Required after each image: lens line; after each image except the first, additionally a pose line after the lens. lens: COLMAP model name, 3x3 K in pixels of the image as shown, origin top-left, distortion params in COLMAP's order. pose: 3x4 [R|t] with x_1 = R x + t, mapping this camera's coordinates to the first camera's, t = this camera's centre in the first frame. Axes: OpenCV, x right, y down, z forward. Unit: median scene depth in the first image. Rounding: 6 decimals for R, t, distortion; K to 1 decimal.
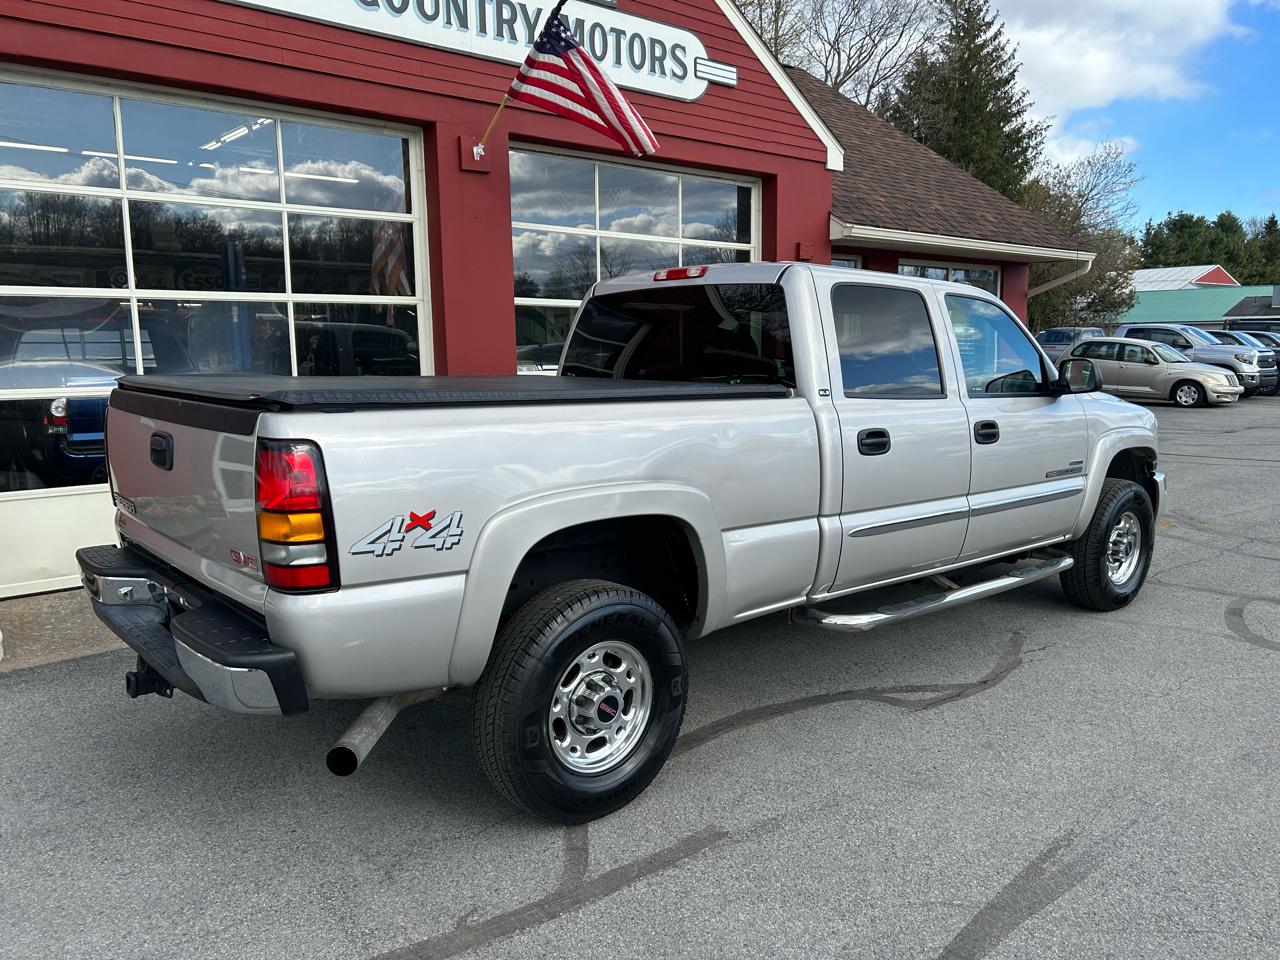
lens RADIAL K [[950.8, 0, 639.0], [0, 950.8, 477.6], [0, 0, 1]] dist [0.029499, -0.042471]
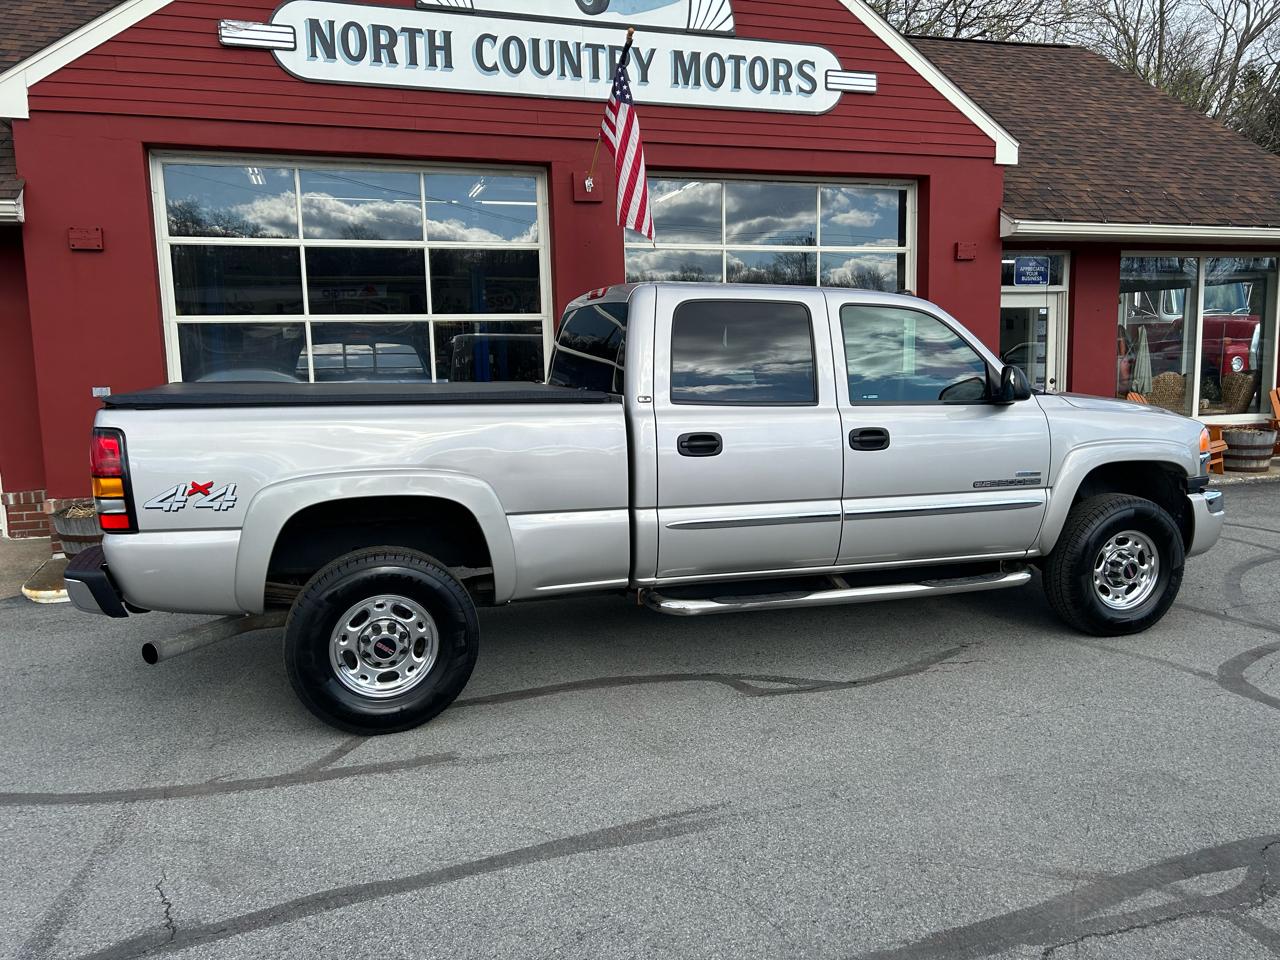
lens RADIAL K [[950.8, 0, 650.0], [0, 950.8, 483.2], [0, 0, 1]] dist [0.029499, -0.042471]
pose [[0.924021, 0.040716, -0.380168, 0.428830], [-0.039601, 0.999158, 0.010760, -0.001499], [0.380286, 0.005113, 0.924855, -0.025185]]
